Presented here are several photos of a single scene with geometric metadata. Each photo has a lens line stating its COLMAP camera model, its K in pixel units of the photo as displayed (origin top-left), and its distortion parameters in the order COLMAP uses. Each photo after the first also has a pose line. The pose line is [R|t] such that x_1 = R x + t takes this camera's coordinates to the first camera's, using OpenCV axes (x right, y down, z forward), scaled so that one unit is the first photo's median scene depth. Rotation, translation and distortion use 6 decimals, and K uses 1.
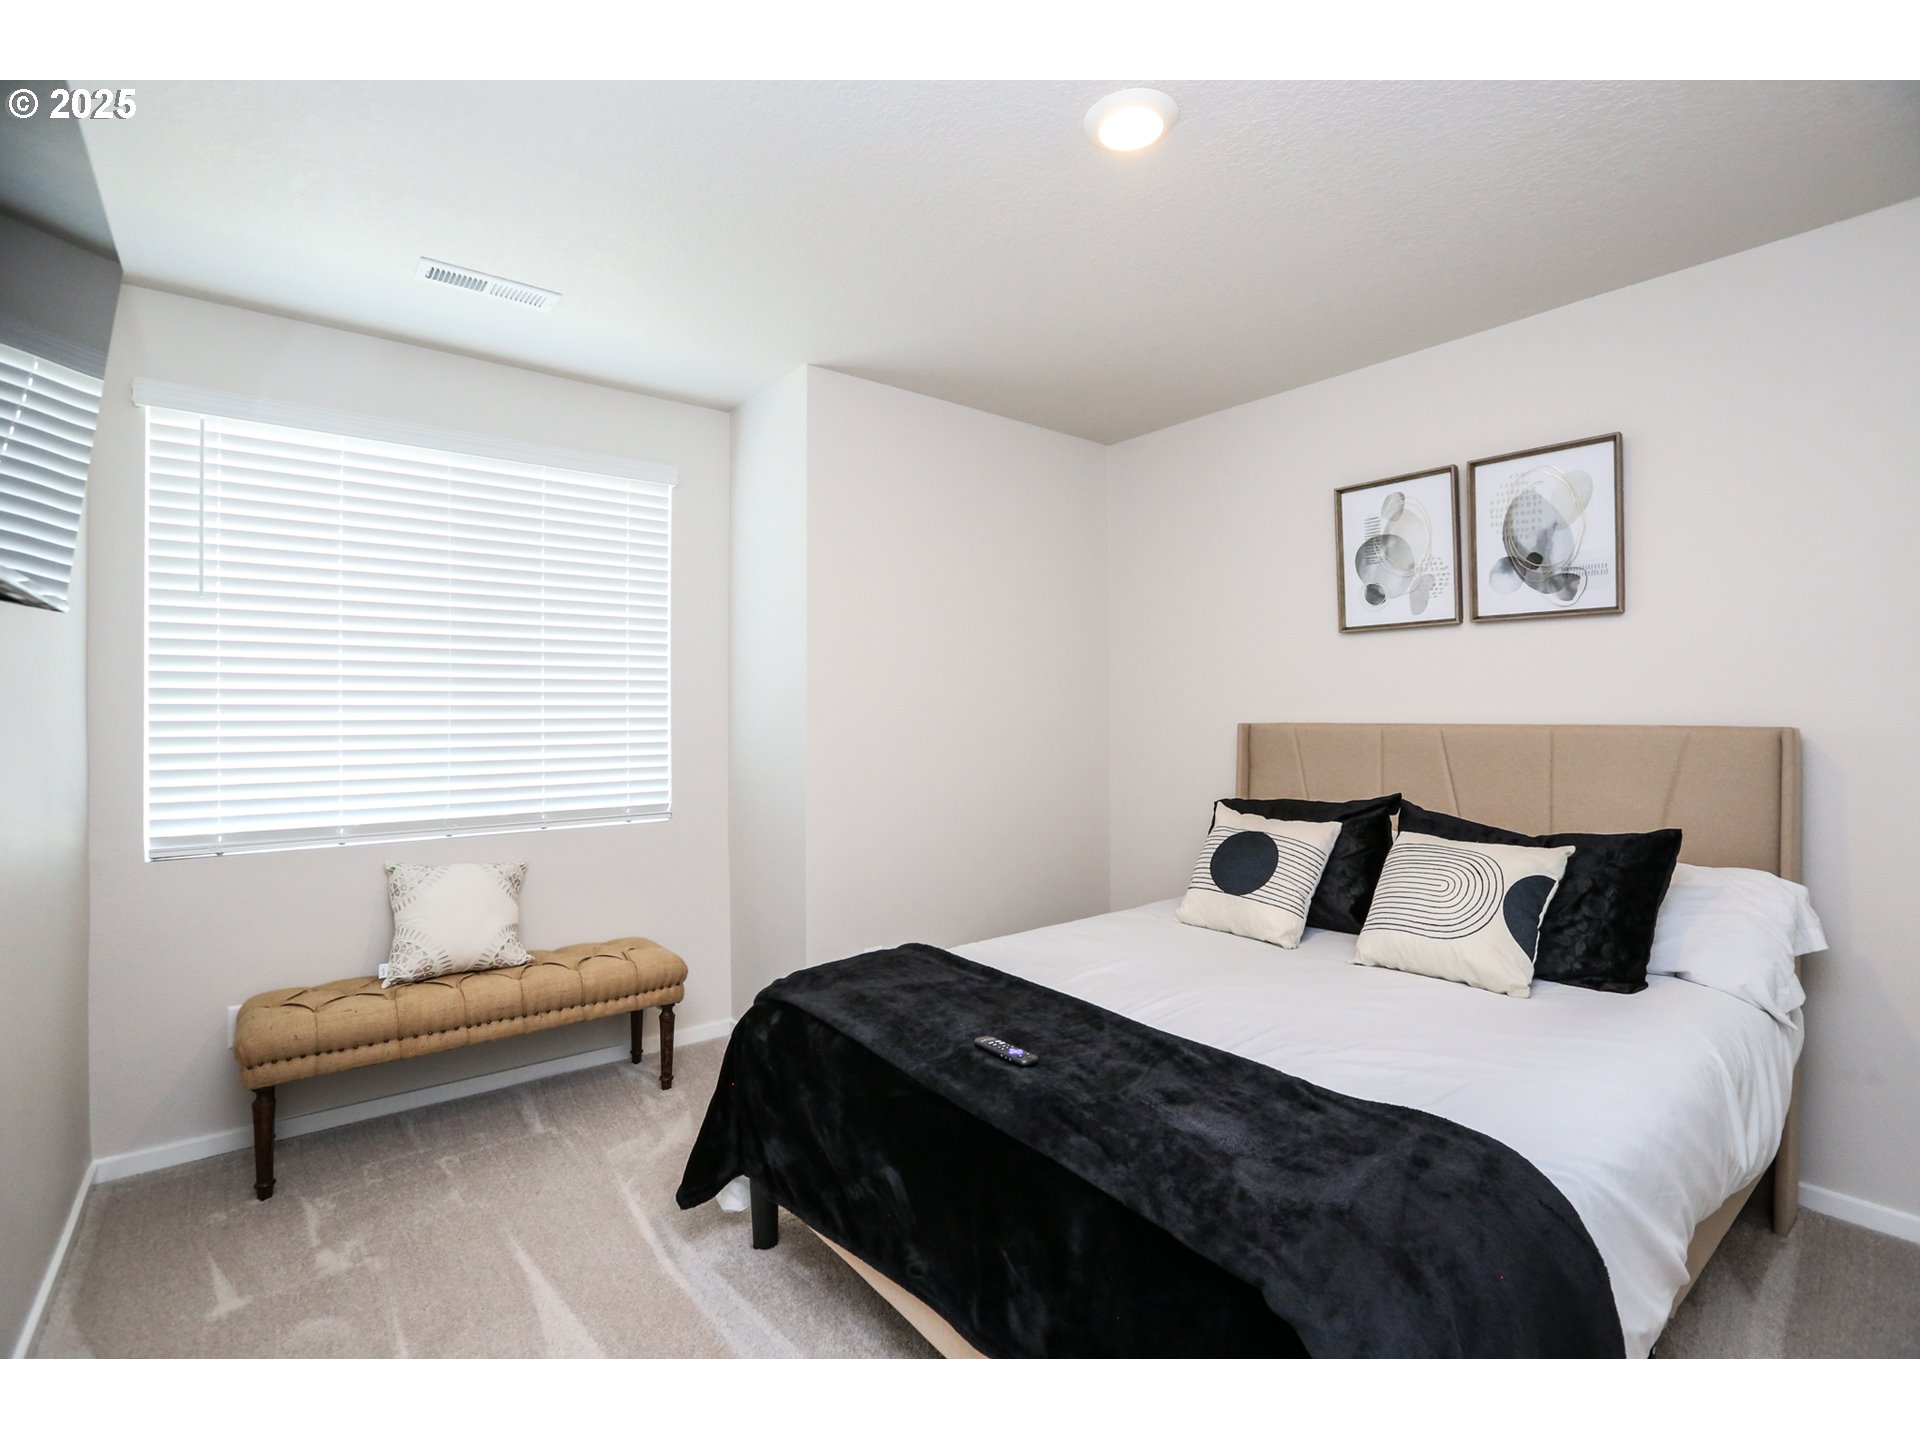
lens RADIAL K [[900.0, 0, 982.9], [0, 900.0, 702.1], [0, 0, 1]] dist [-0.001717, 0.000042]
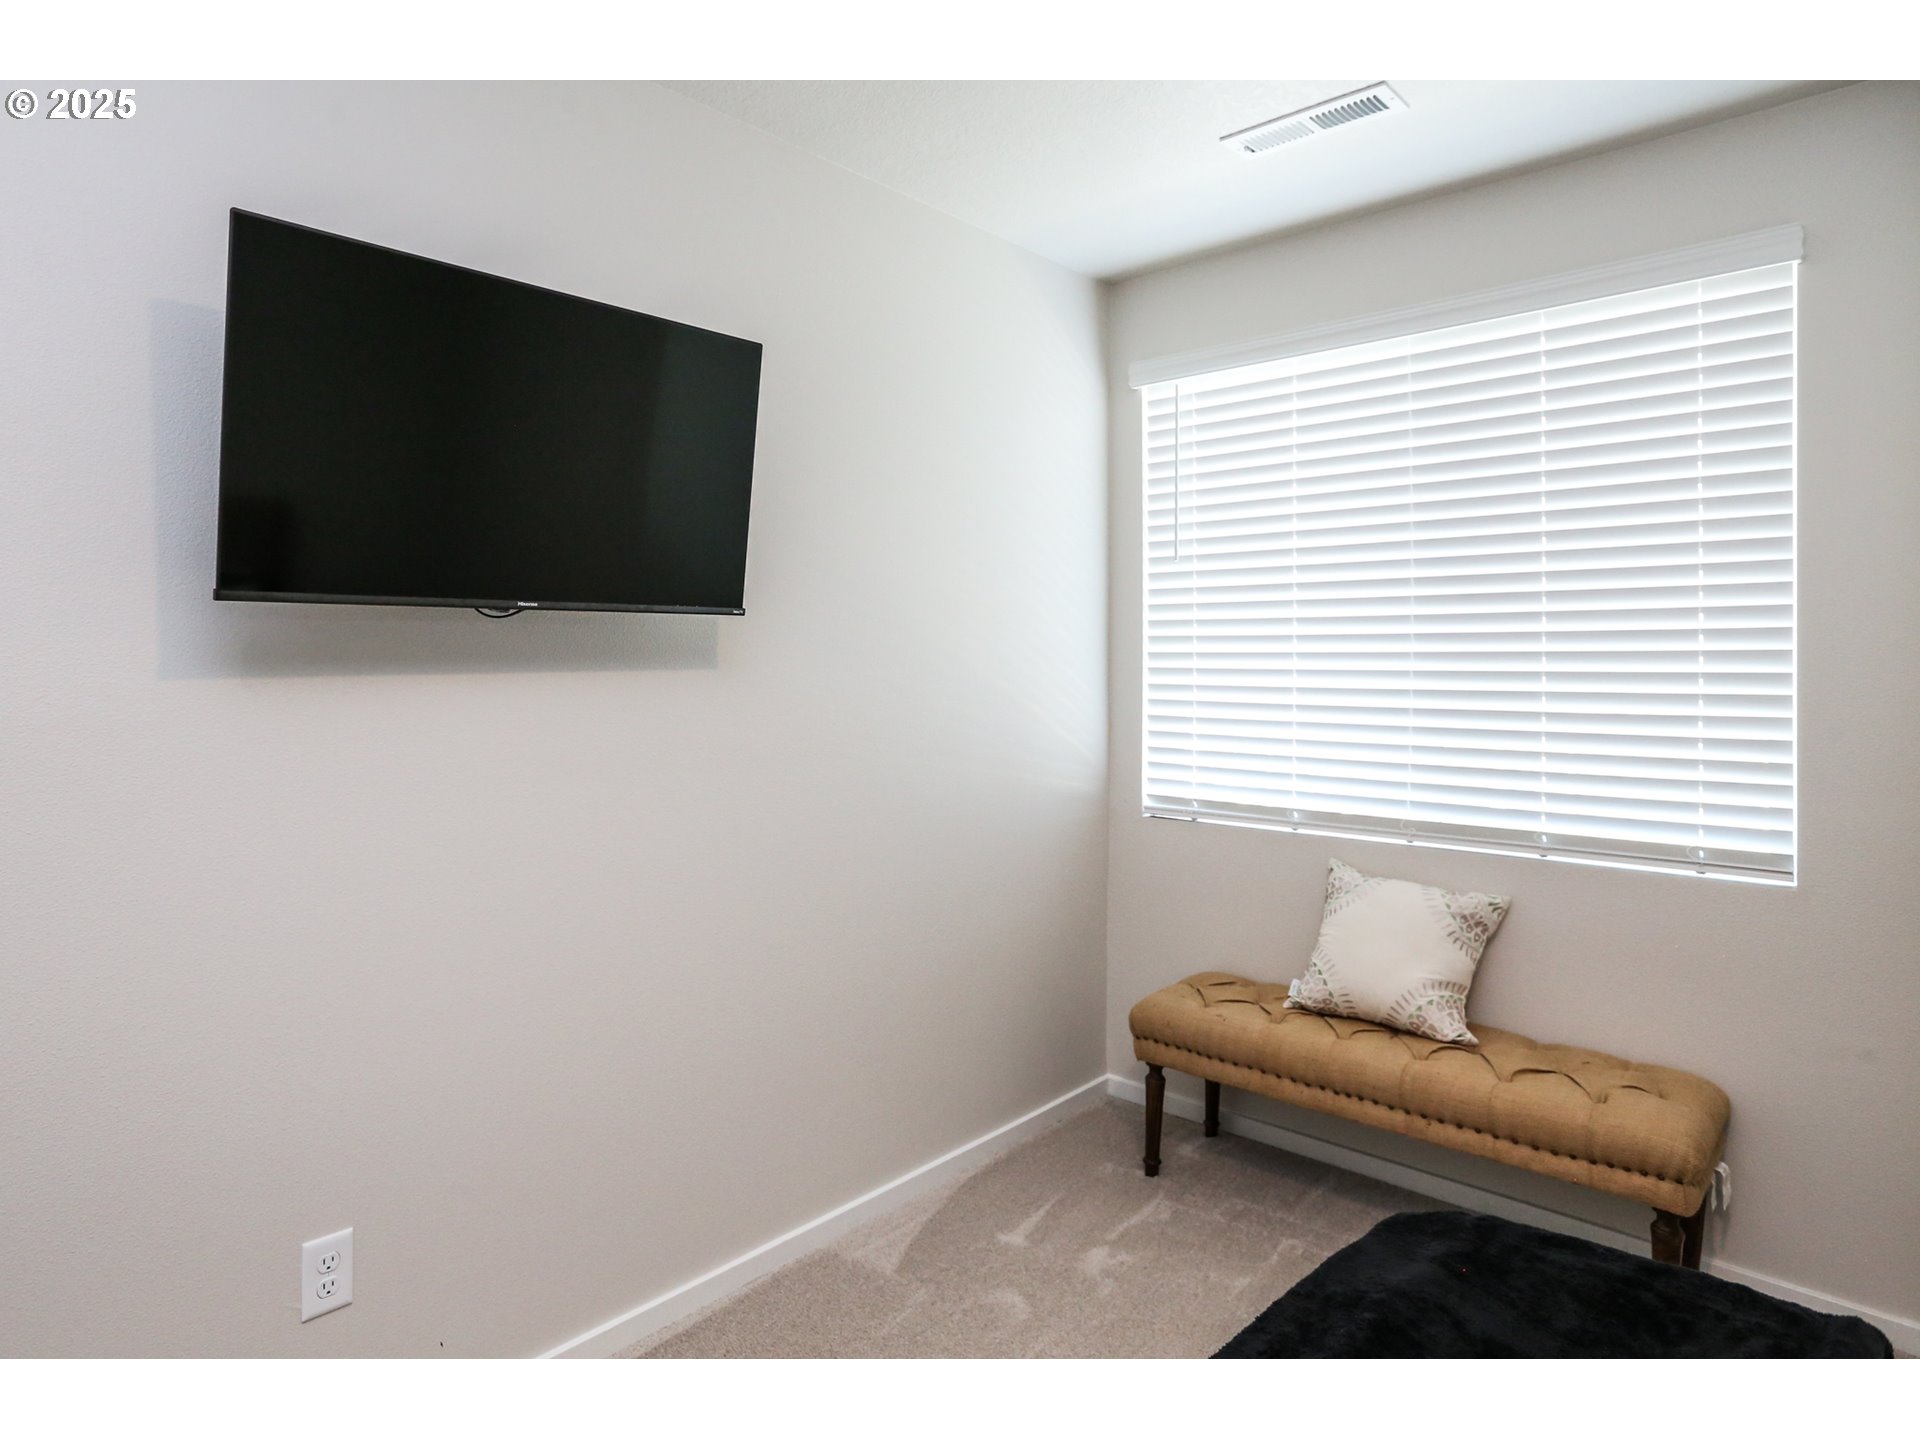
lens RADIAL K [[1122.6, 0, 901.4], [0, 1122.6, 668.3], [0, 0, 1]] dist [-0.000346, 0.001773]
pose [[0.131153, 0.010137, -0.991310, 0.326603], [0.002833, 0.999940, 0.010600, -0.010675], [0.991358, -0.004198, 0.131116, 0.510738]]
